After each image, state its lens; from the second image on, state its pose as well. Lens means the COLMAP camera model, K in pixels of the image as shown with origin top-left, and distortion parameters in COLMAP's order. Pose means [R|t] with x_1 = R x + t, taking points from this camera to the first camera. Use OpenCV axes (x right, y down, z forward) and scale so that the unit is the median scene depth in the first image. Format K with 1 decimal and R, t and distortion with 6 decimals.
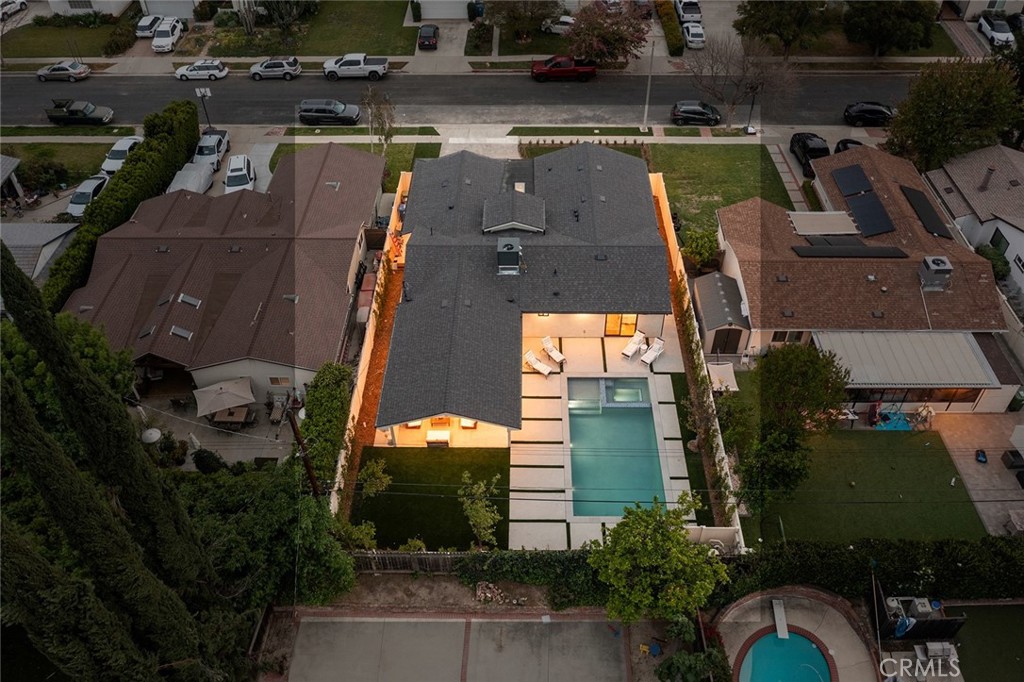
lens RADIAL K [[843.5, 0, 513.7], [0, 843.5, 340.9], [0, 0, 1]] dist [-0.035431, -0.005691]
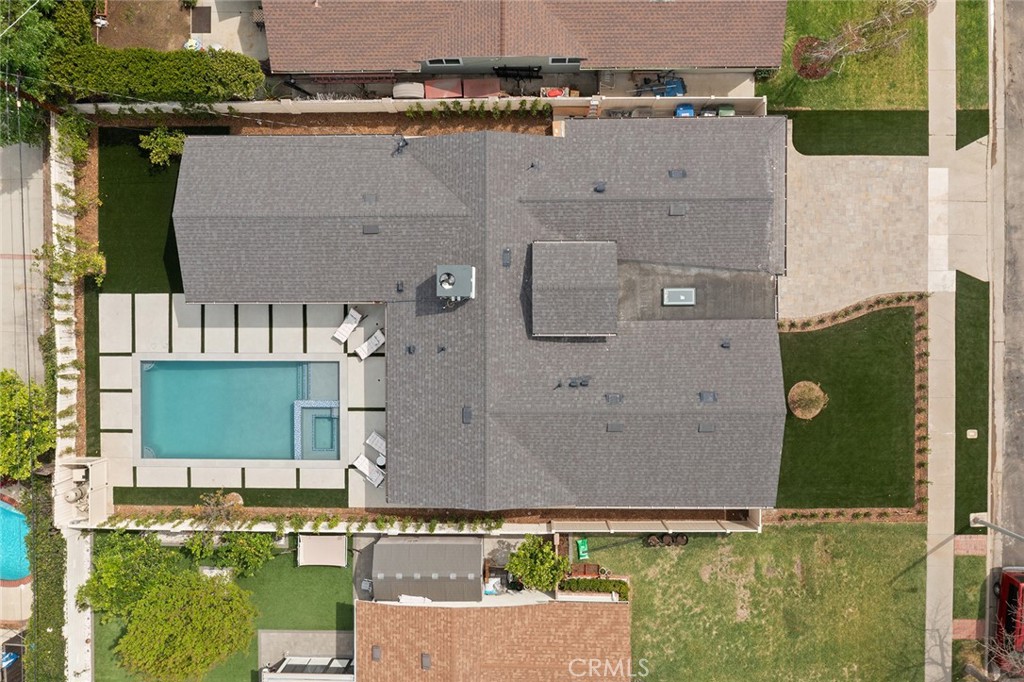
lens RADIAL K [[843.5, 0, 513.1], [0, 843.5, 344.4], [0, 0, 1]] dist [-0.035431, -0.005691]
pose [[0.014548, 0.999801, 0.013674, 0.037399], [-0.654729, -0.000811, 0.755863, -0.653482], [0.755724, -0.019949, 0.654587, 0.575848]]
